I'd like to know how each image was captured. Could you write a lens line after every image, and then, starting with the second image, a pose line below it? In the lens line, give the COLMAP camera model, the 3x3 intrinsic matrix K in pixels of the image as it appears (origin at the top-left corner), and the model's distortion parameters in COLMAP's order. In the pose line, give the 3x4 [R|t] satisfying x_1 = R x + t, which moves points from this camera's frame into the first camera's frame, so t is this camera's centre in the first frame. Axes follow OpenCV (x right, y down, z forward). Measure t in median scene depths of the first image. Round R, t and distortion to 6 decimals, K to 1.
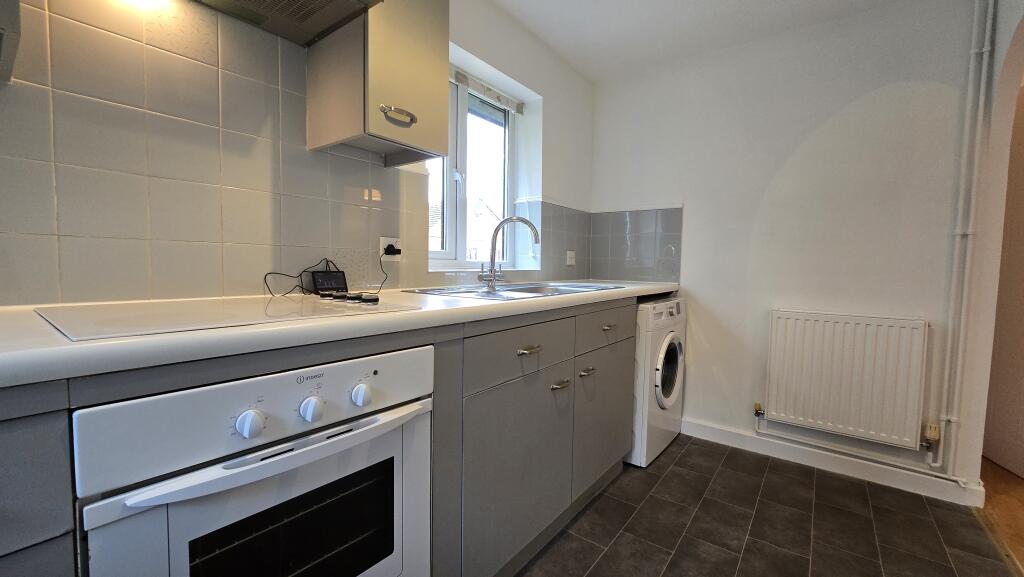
lens RADIAL K [[415.5, 0, 509.5], [0, 415.5, 289.7], [0, 0, 1]] dist [0.000797, 0.000258]
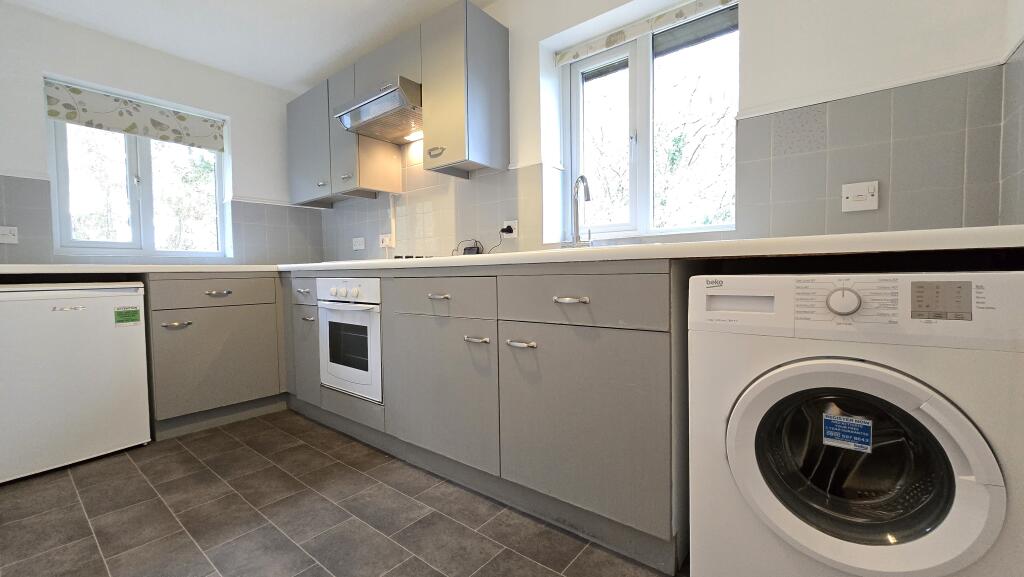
lens RADIAL K [[415.5, 0, 507.7], [0, 415.5, 286.7], [0, 0, 1]] dist [0.000797, 0.000258]
pose [[-0.024739, 0.020344, -0.999487, 1.107135], [-0.046779, 0.998674, 0.021485, 0.064950], [0.998599, 0.047287, -0.023755, 1.044745]]
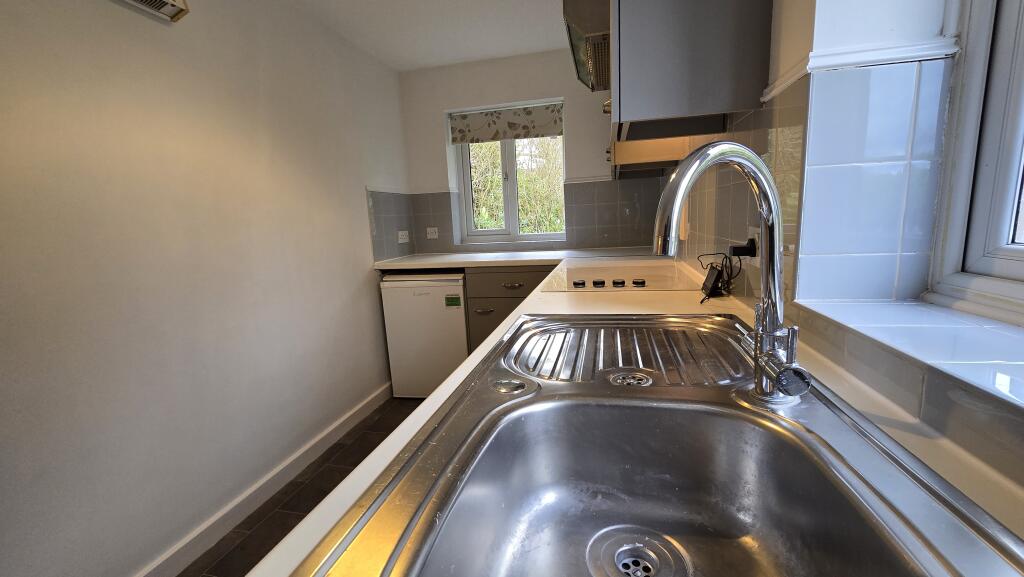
lens RADIAL K [[415.5, 0, 513.7], [0, 415.5, 287.0], [0, 0, 1]] dist [0.000797, 0.000258]
pose [[-0.907725, 0.097173, -0.408157, 0.290824], [0.008472, 0.976857, 0.213726, -0.171584], [0.419480, 0.190547, -0.887541, 1.408824]]
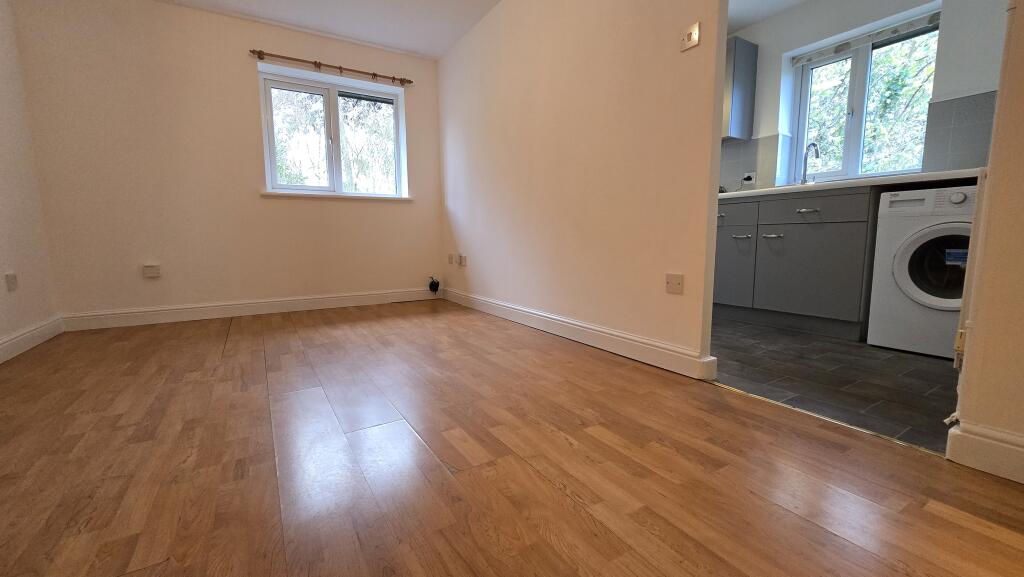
lens RADIAL K [[415.5, 0, 512.1], [0, 415.5, 286.4], [0, 0, 1]] dist [0.000797, 0.000258]
pose [[-0.360007, 0.105580, -0.926956, 2.260623], [-0.048130, 0.990151, 0.131470, 0.241344], [0.931707, 0.091944, -0.351380, 0.665293]]
